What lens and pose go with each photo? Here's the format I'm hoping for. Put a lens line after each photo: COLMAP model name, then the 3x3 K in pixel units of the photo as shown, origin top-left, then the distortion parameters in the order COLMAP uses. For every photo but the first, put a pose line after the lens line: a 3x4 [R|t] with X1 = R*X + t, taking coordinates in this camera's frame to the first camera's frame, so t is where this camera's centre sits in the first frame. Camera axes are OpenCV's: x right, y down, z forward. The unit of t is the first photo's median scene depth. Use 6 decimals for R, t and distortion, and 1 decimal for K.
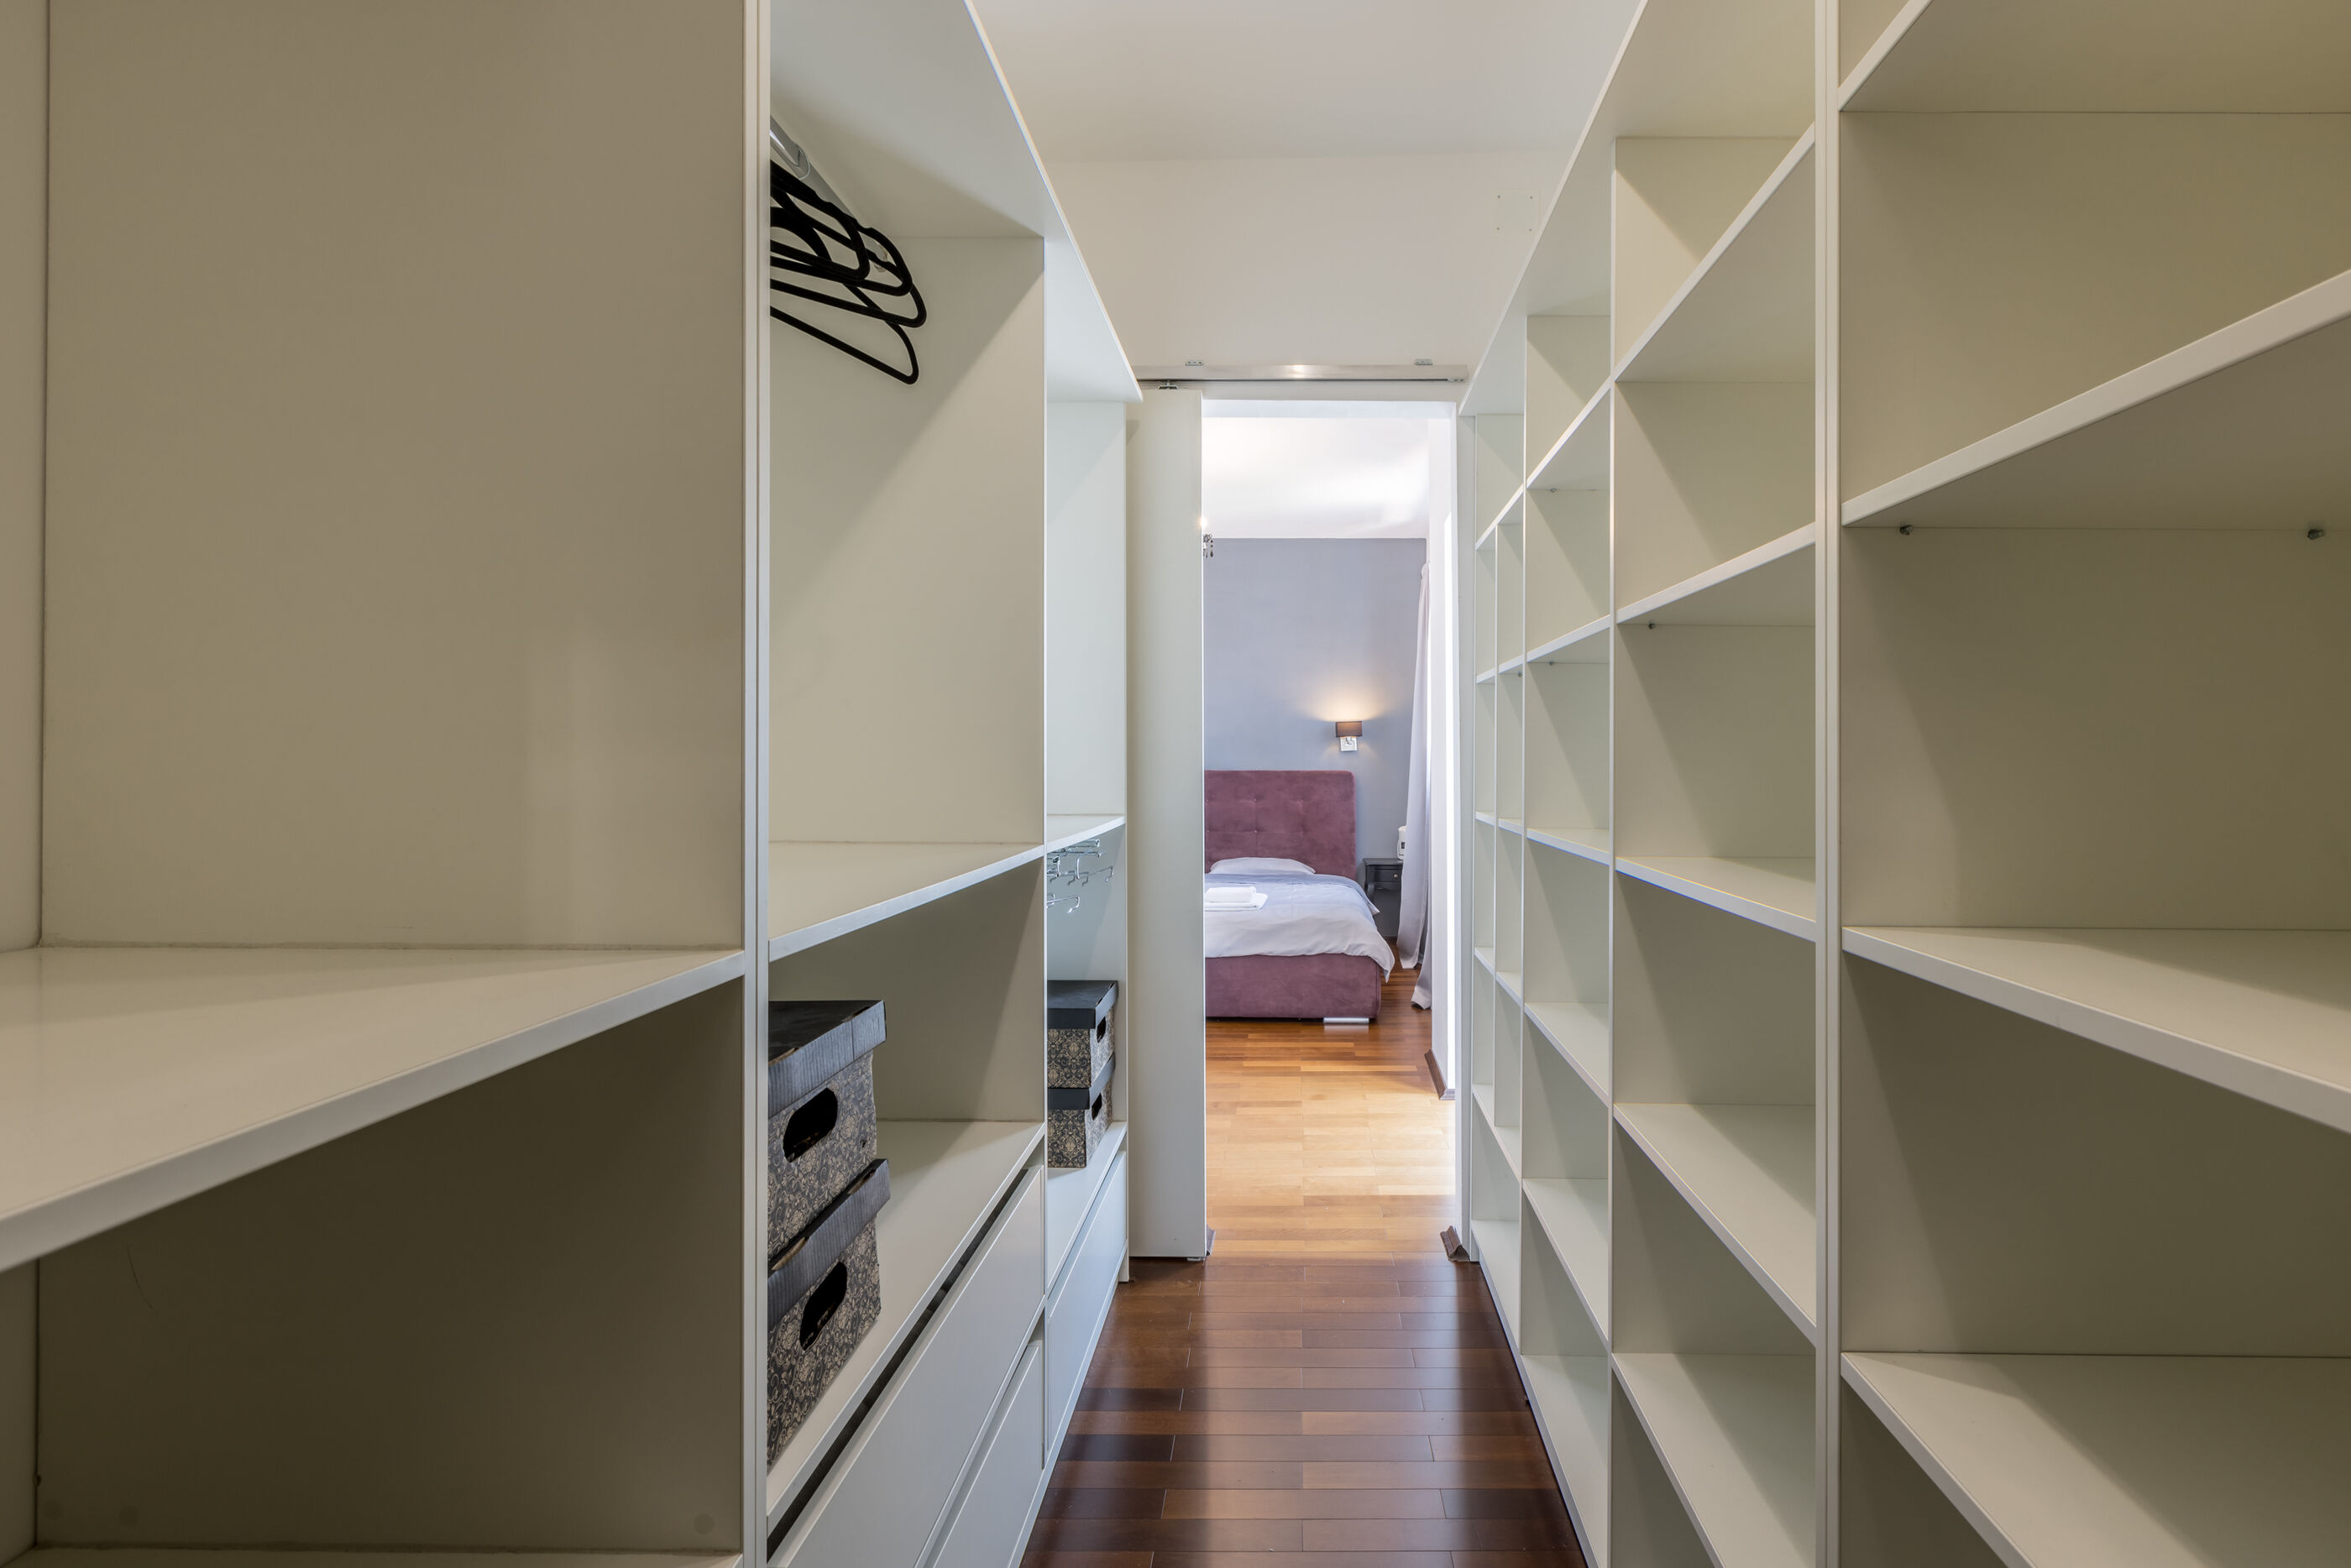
lens RADIAL K [[1055.8, 0, 1176.0], [0, 1055.8, 769.9], [0, 0, 1]] dist [0.000123, 0.000397]
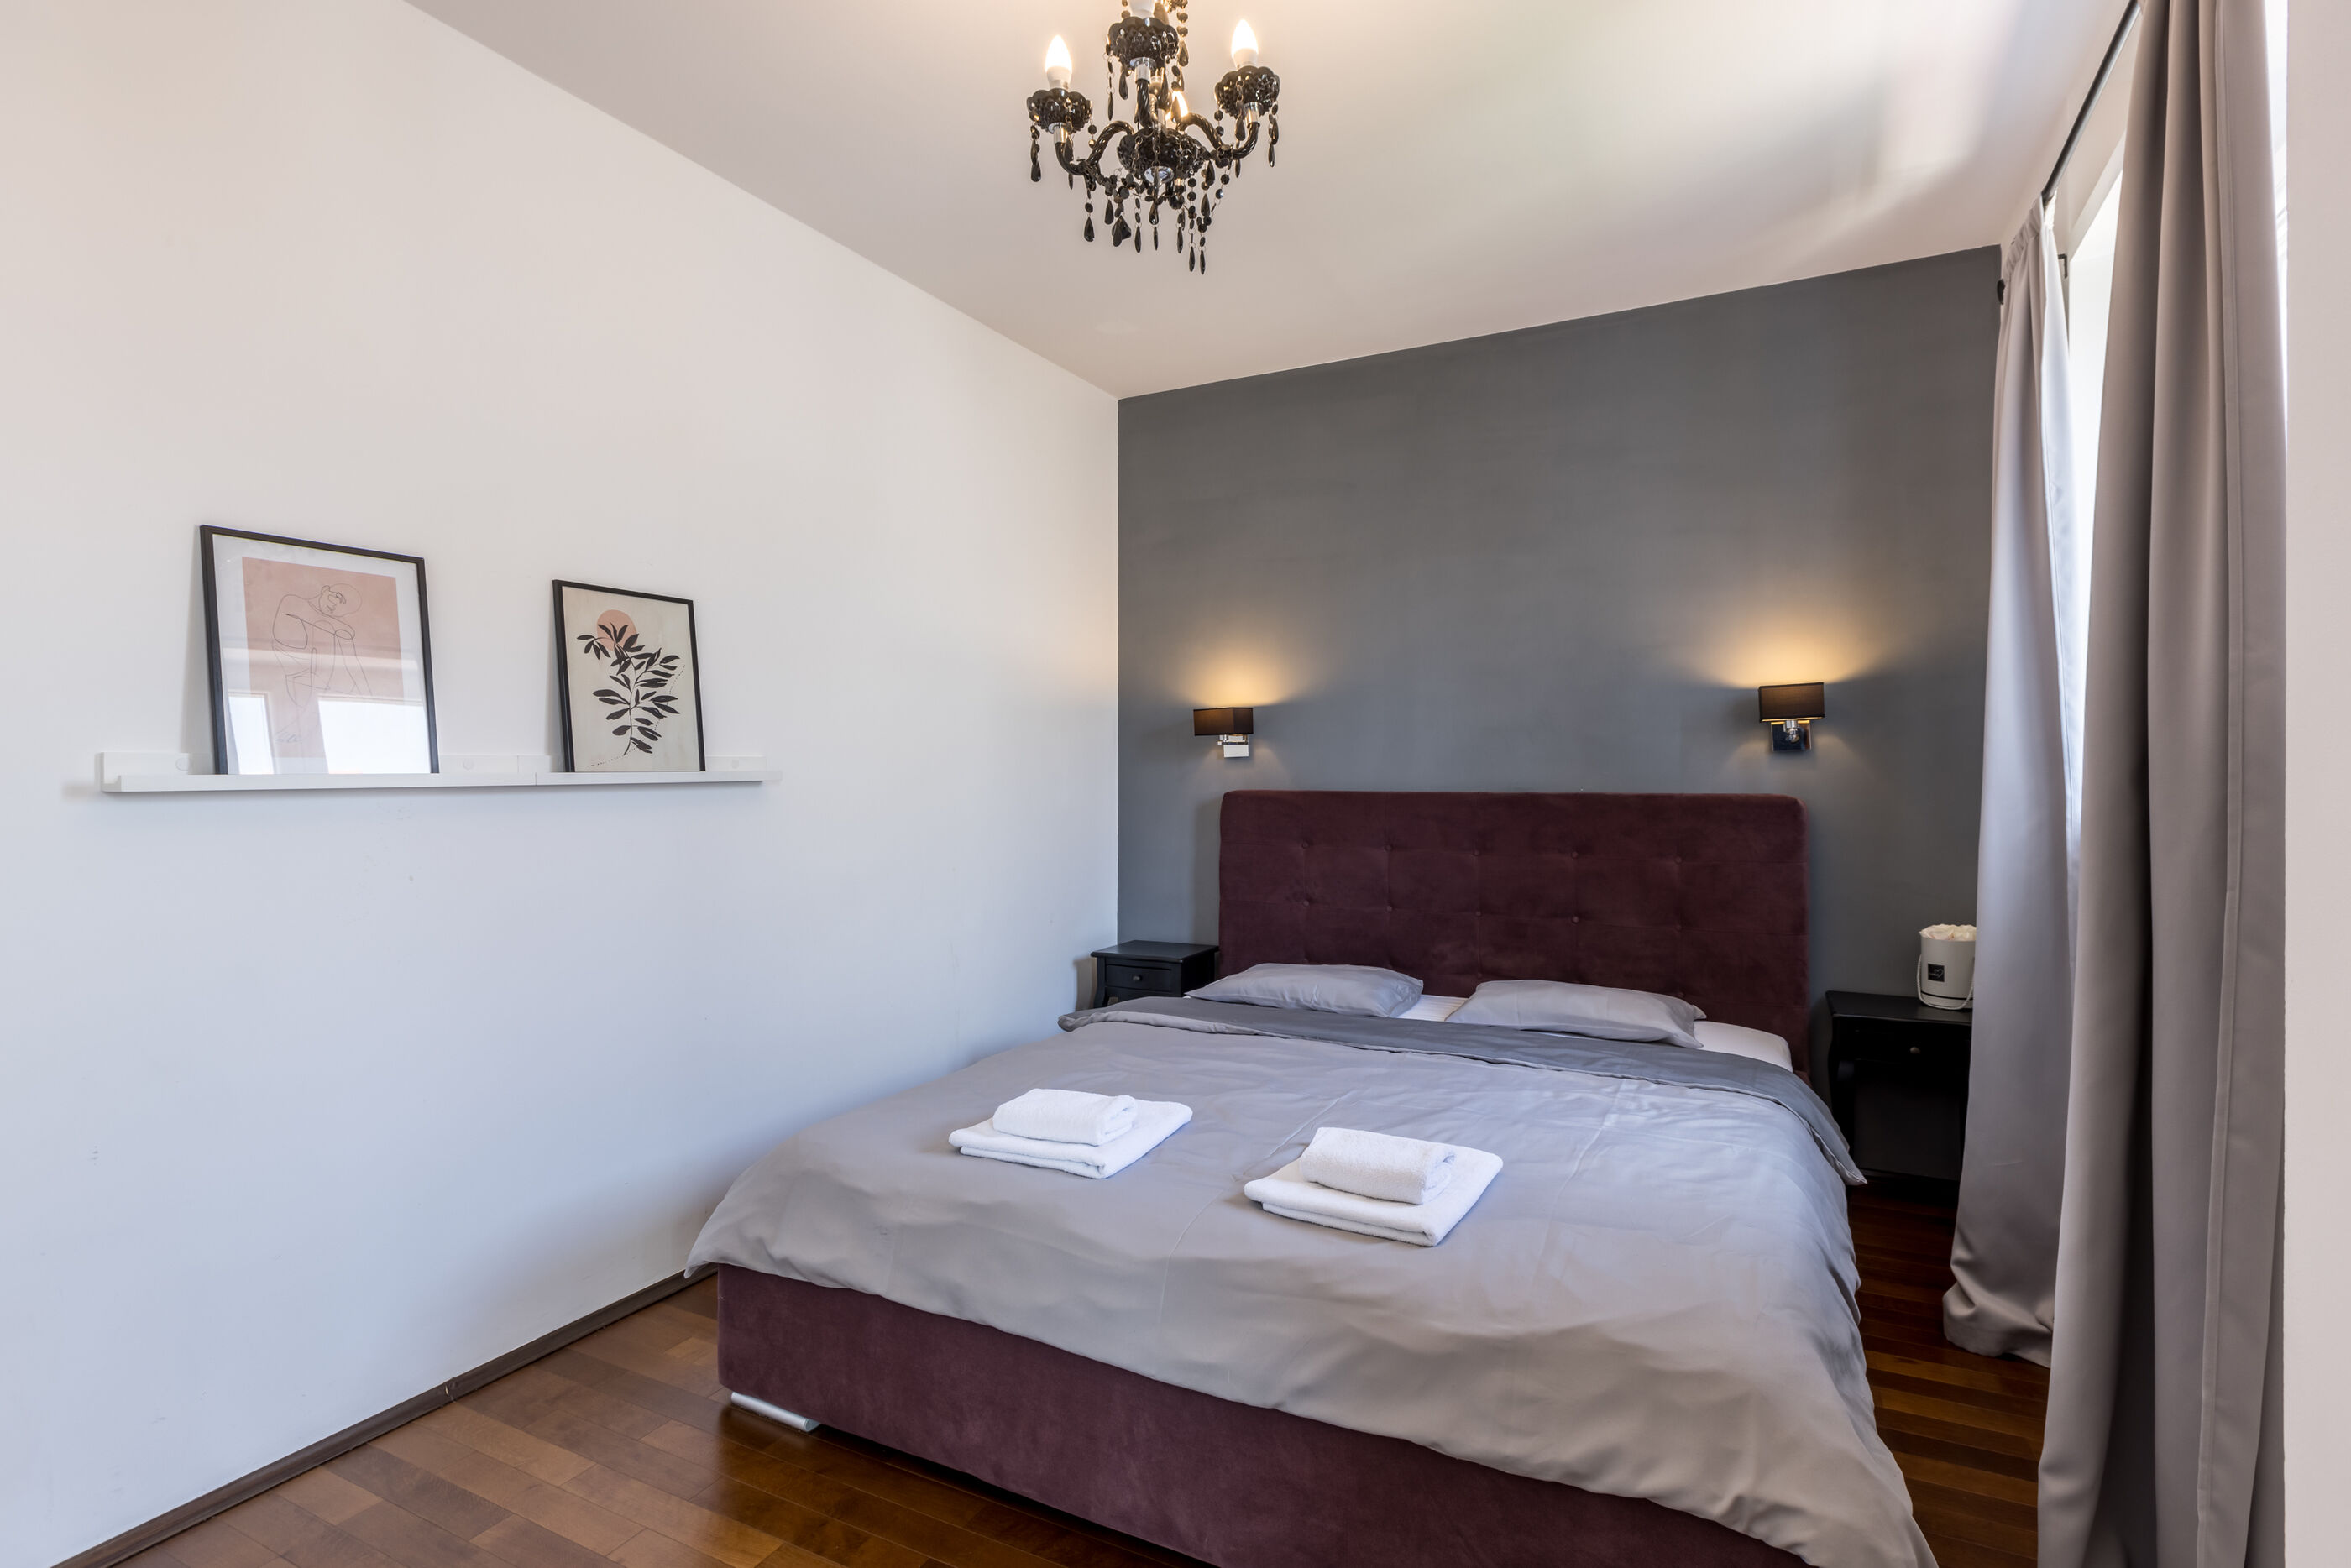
lens RADIAL K [[1055.8, 0, 1225.2], [0, 1055.8, 788.9], [0, 0, 1]] dist [0.000123, 0.000397]
pose [[0.937891, 0.003624, -0.346912, 0.093922], [-0.000251, 0.999952, 0.009765, -0.006151], [0.346931, -0.009072, 0.937847, 0.496495]]
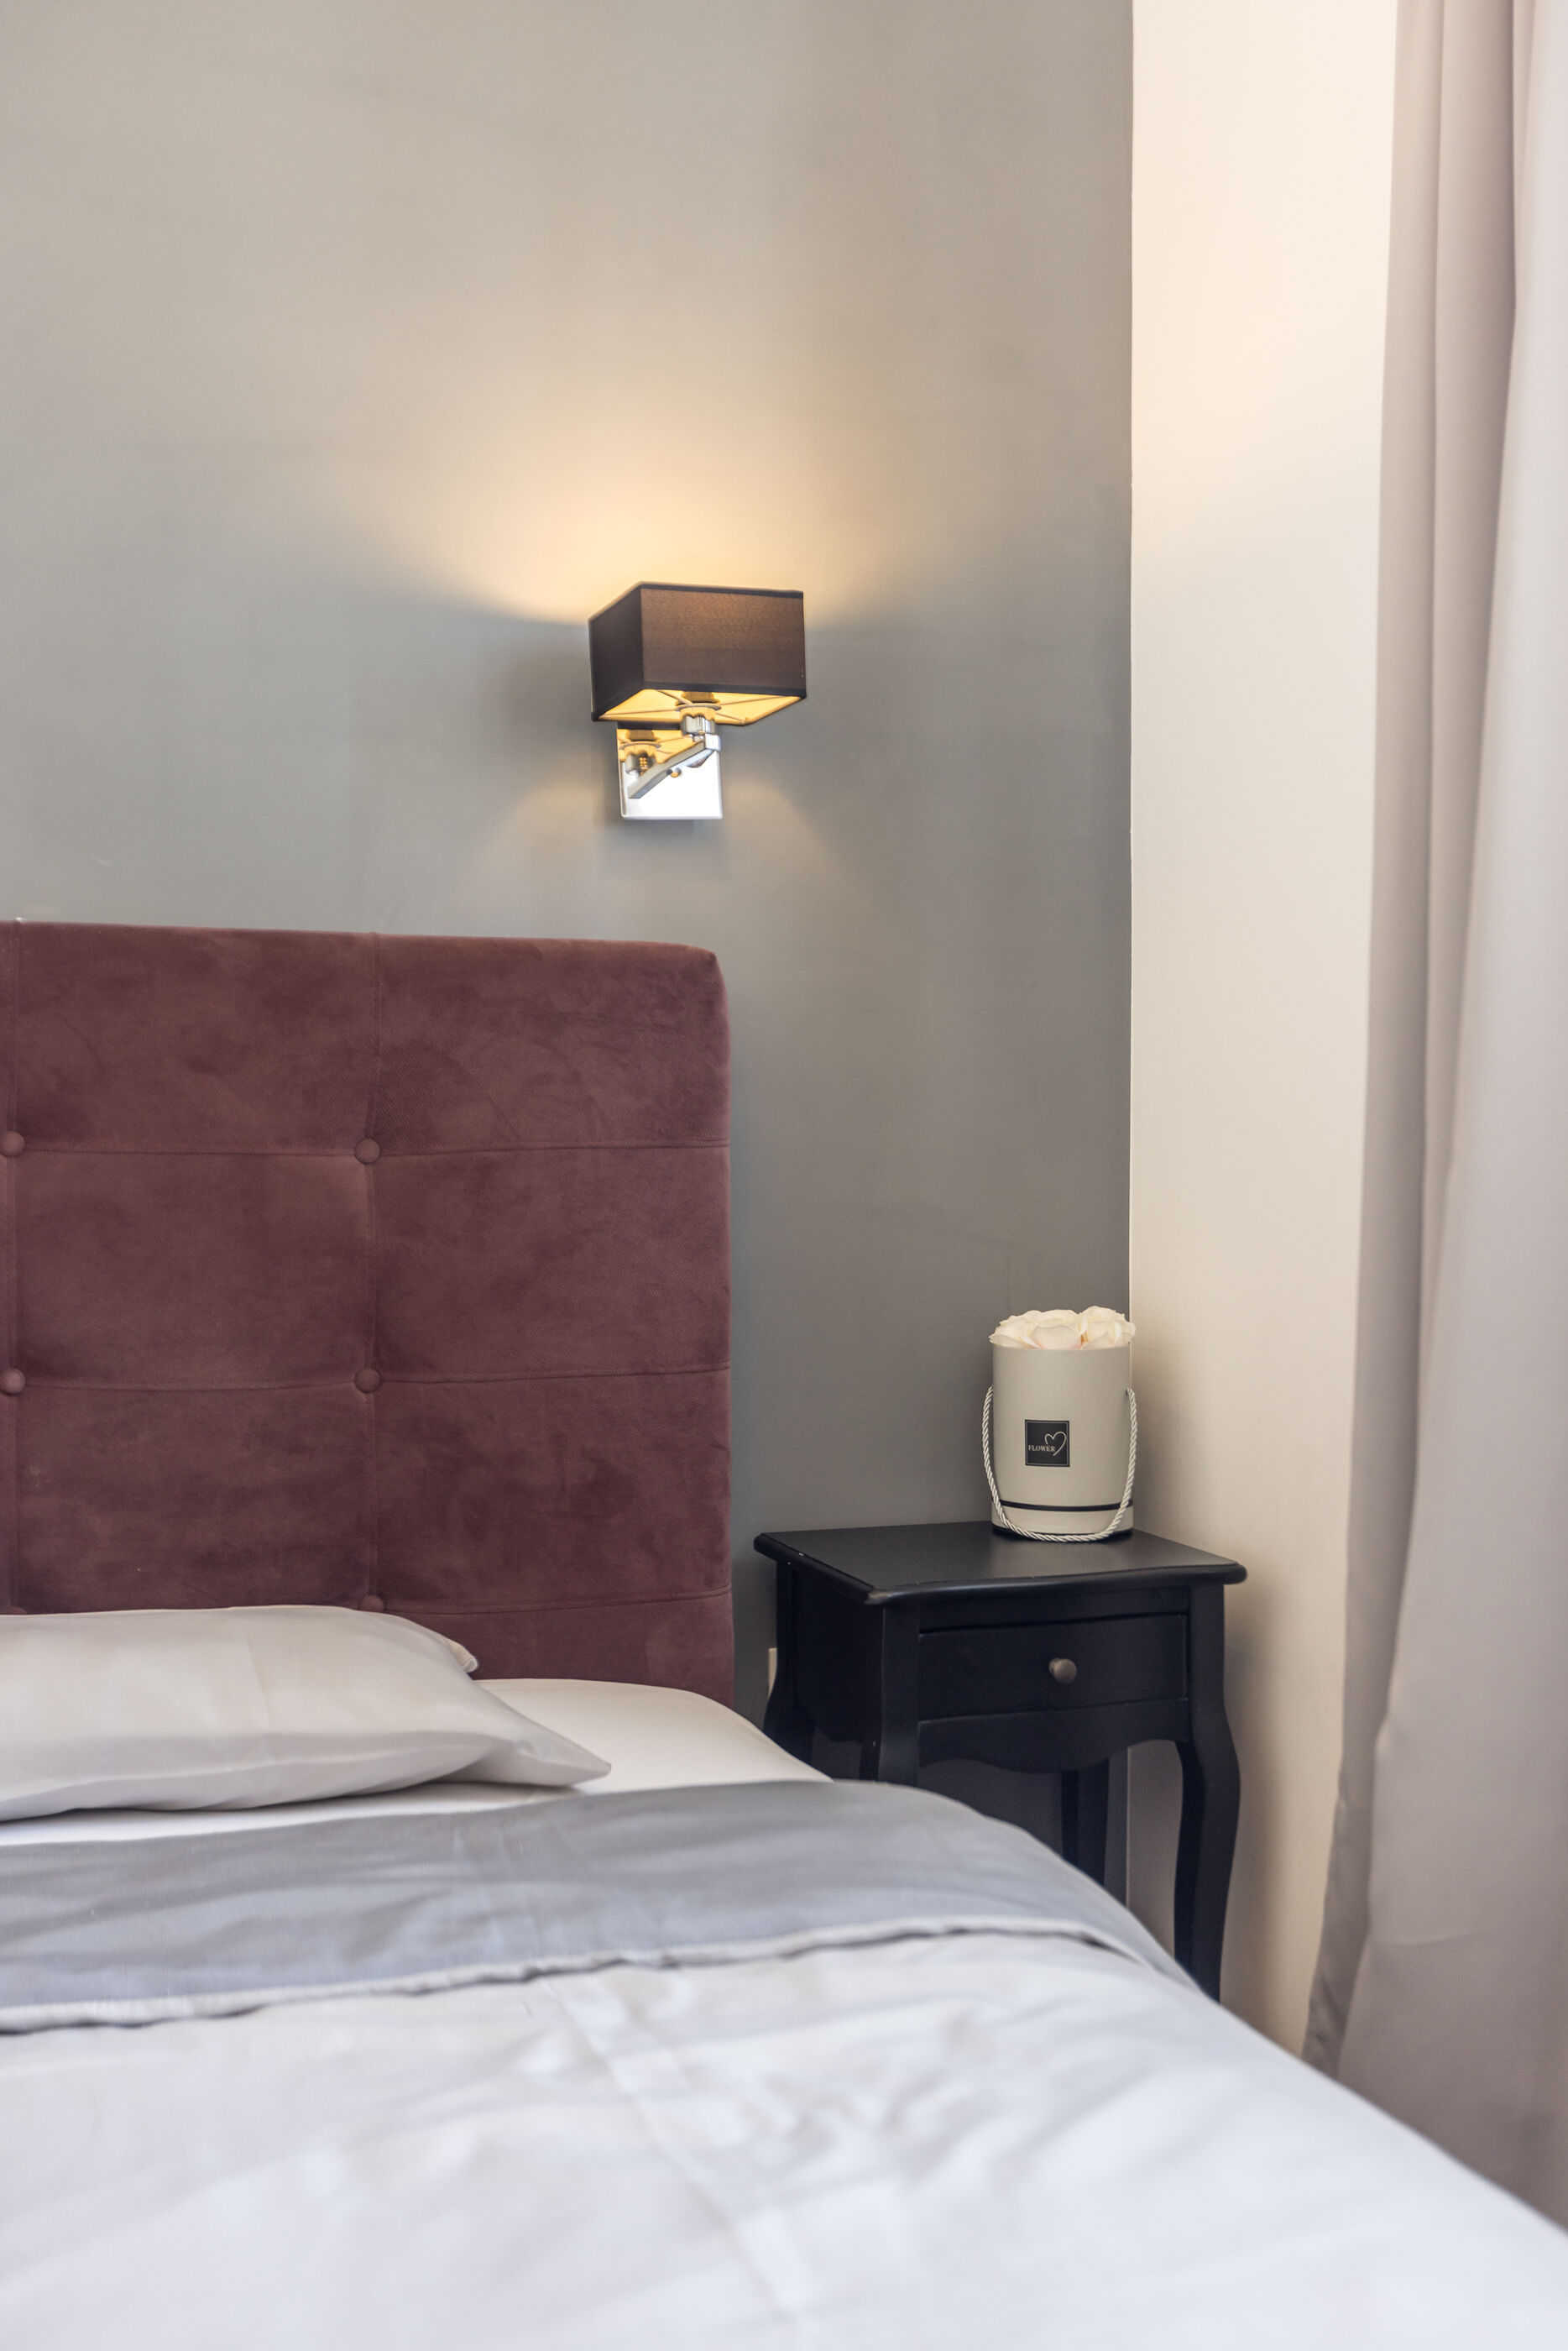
lens RADIAL K [[2316.1, 0, 784.1], [0, 2316.1, 1115.1], [0, 0, 1]] dist [0.000417, 0.000000]
pose [[0.901718, 0.014329, 0.432088, 0.037020], [-0.002880, 0.999628, -0.027138, 0.033143], [-0.432316, 0.023227, 0.901423, 0.704236]]
